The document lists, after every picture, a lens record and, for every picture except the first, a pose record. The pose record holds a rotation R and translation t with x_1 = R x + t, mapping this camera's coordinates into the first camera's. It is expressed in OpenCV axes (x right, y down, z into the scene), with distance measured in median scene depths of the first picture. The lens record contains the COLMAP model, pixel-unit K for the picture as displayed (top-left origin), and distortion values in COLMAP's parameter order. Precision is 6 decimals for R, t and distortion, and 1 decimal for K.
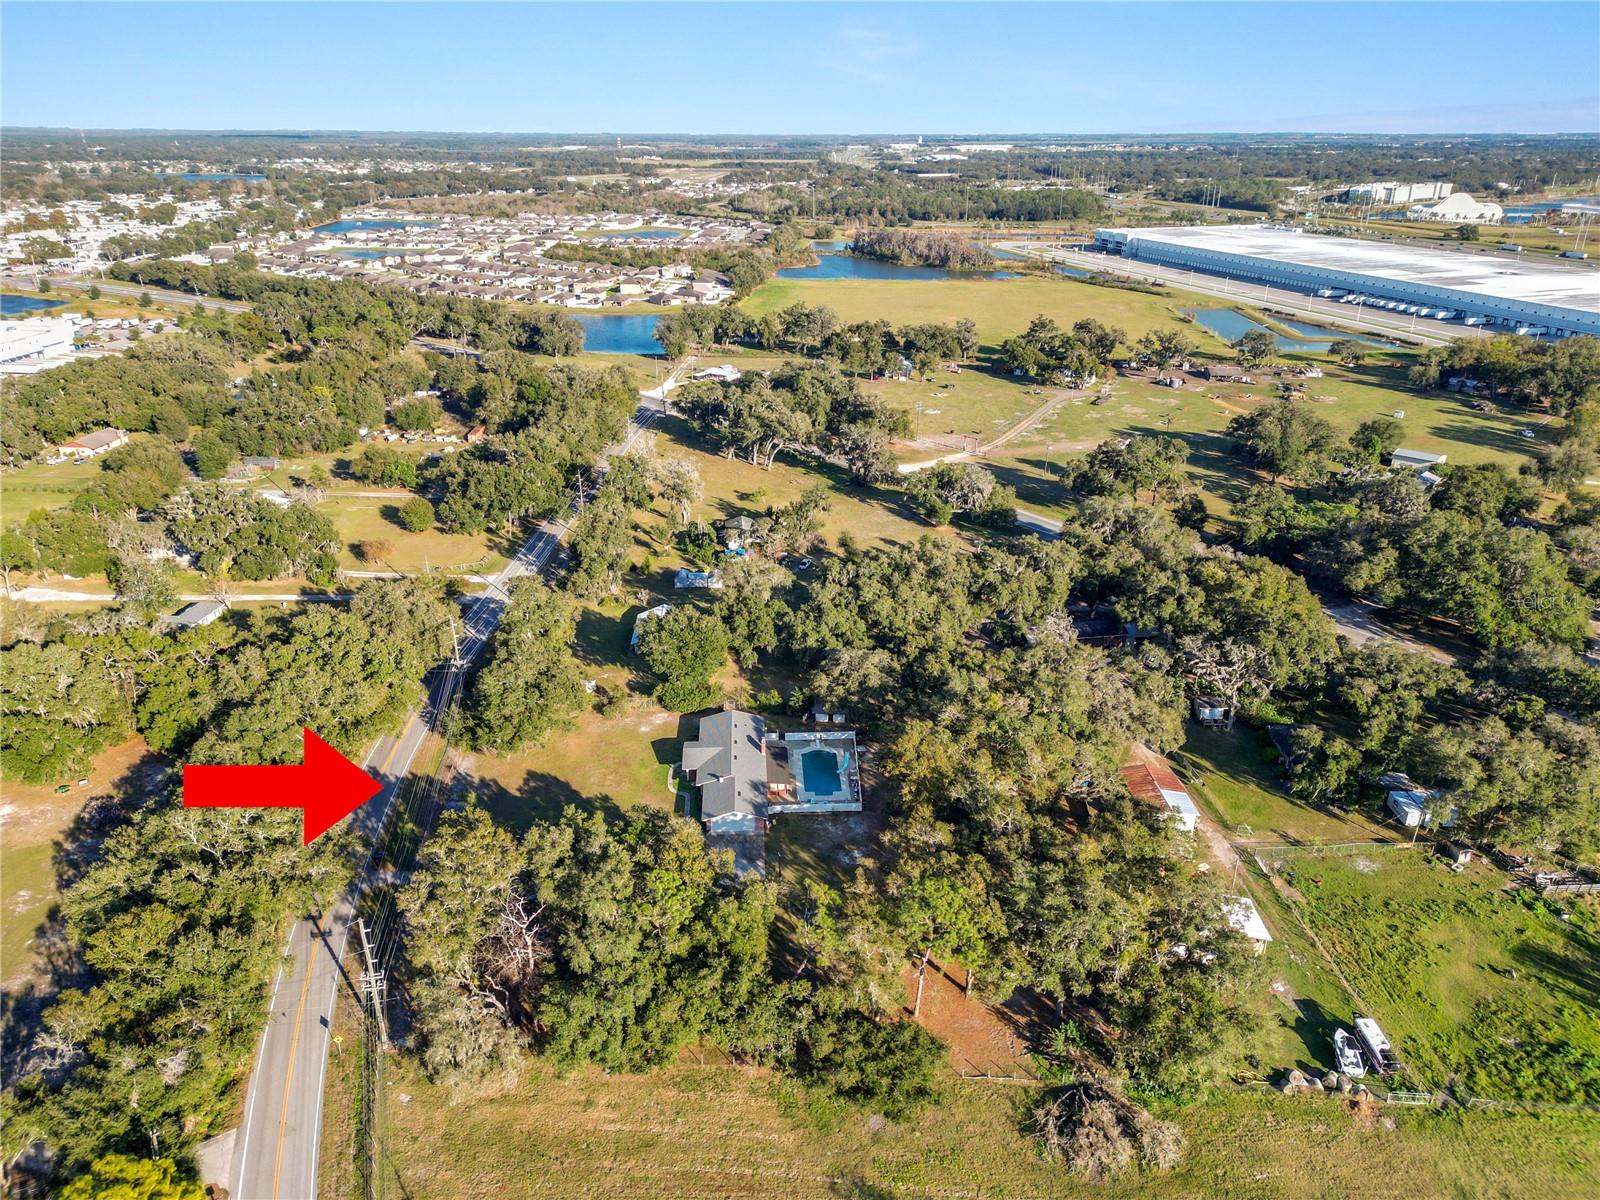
lens RADIAL K [[1134.2, 0, 800.0], [0, 1134.2, 600.0], [0, 0, 1]] dist [0.071298, -0.067158]
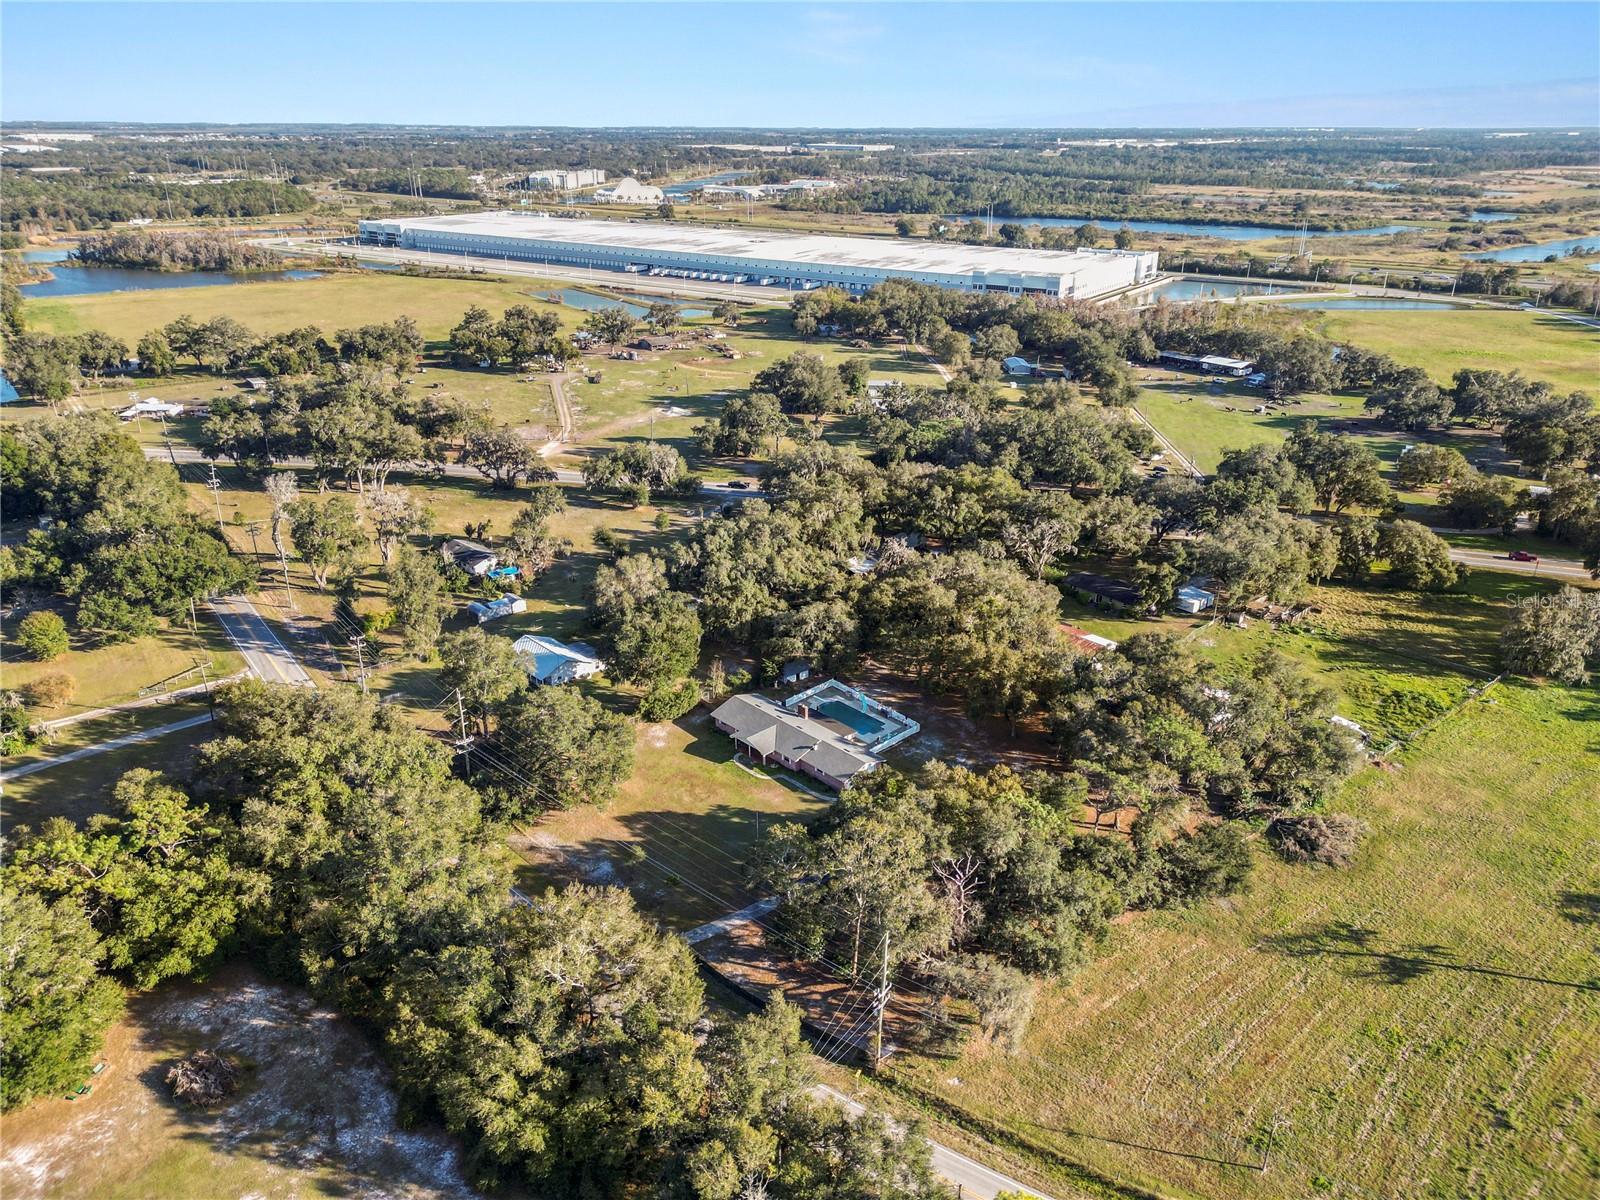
lens RADIAL K [[1134.2, 0, 800.0], [0, 1134.2, 600.0], [0, 0, 1]] dist [0.071298, -0.067158]
pose [[0.749592, -0.256489, 0.610185, -0.203474], [0.252091, 0.963018, 0.095116, -0.022199], [-0.612015, 0.082524, 0.786529, 0.054945]]
